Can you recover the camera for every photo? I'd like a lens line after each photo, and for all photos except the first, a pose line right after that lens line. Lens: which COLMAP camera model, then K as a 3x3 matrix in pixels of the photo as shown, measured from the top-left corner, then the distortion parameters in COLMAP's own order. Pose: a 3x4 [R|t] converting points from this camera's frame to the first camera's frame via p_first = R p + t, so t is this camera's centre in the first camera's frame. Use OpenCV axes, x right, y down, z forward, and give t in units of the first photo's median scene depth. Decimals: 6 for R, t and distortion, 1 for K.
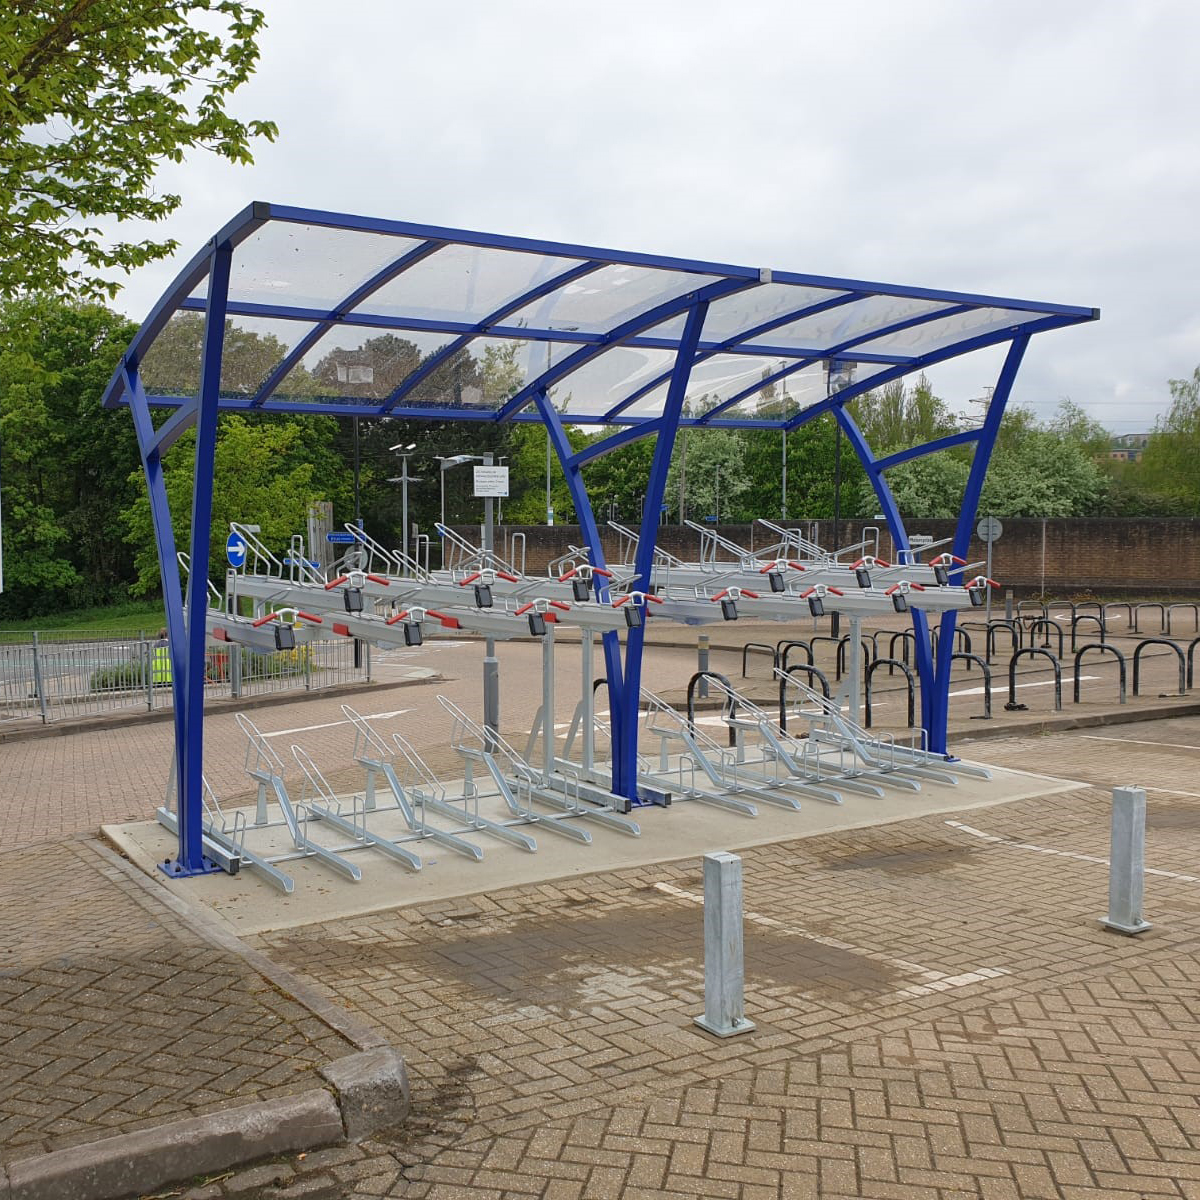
lens RADIAL K [[1322.0, 0, 600.0], [0, 1322.0, 600.0], [0, 0, 1]] dist [0.011760, 0.019413]
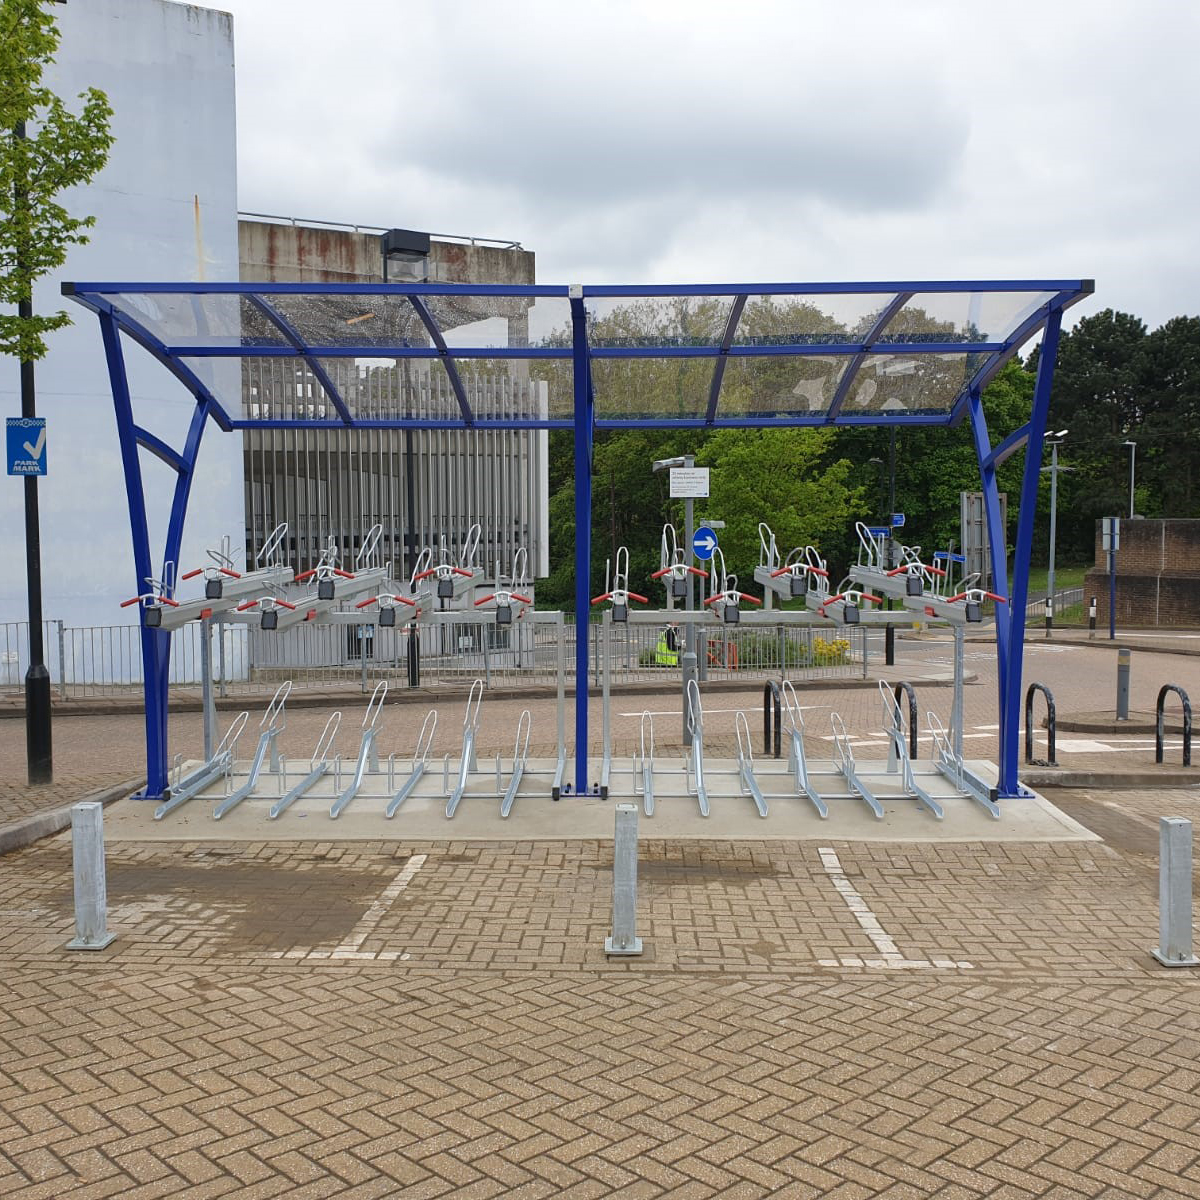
lens RADIAL K [[1354.6, 0, 600.0], [0, 1354.6, 600.0], [0, 0, 1]] dist [0.029509, -0.004999]
pose [[0.841019, 0.039814, -0.539539, 0.976574], [-0.036177, 0.999195, 0.017340, -0.030613], [0.539795, 0.004935, 0.841782, 0.157927]]
